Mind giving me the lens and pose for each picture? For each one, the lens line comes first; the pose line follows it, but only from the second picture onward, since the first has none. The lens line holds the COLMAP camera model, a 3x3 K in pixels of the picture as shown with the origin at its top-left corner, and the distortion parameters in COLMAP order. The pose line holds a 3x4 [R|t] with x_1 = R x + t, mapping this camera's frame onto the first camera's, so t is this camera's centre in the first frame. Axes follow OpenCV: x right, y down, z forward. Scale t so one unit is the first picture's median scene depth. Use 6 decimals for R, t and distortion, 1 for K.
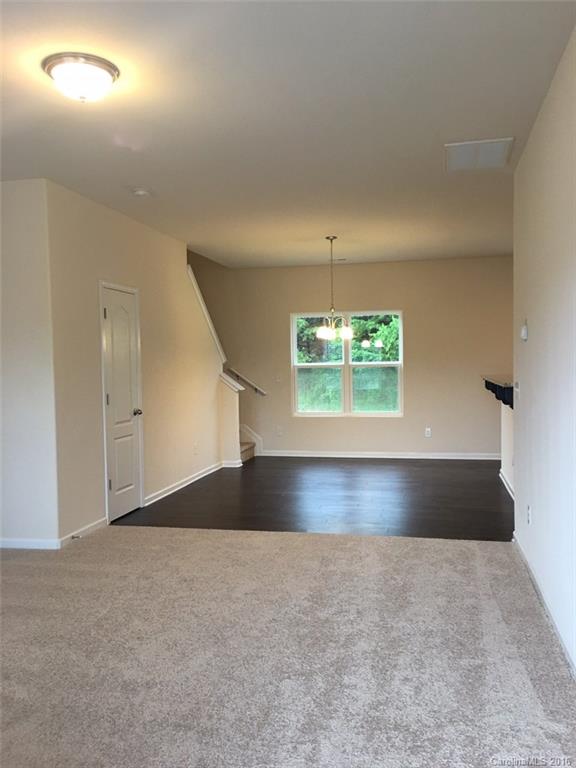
lens RADIAL K [[692.2, 0, 288.0], [0, 692.2, 384.0], [0, 0, 1]] dist [0.011464, 0.002499]
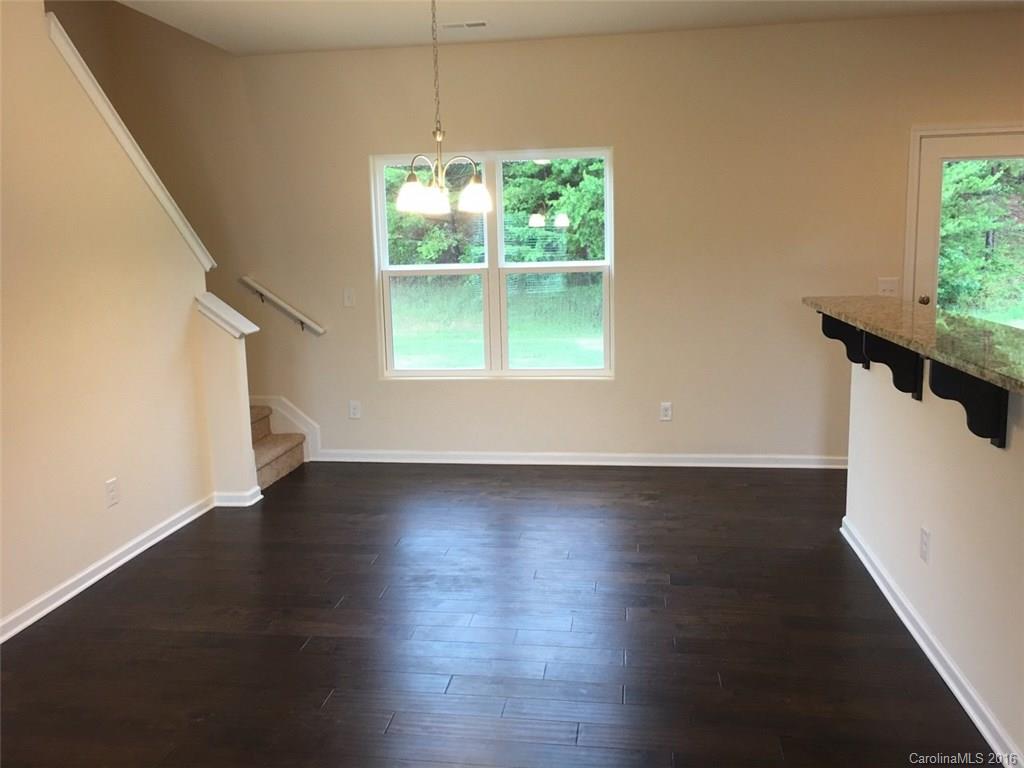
lens RADIAL K [[923.0, 0, 512.0], [0, 923.0, 384.0], [0, 0, 1]] dist [0.011464, 0.002499]
pose [[0.997034, -0.019953, 0.074337, 0.048387], [0.010732, 0.992419, 0.122433, -0.026028], [-0.076216, -0.121272, 0.989689, 0.368478]]
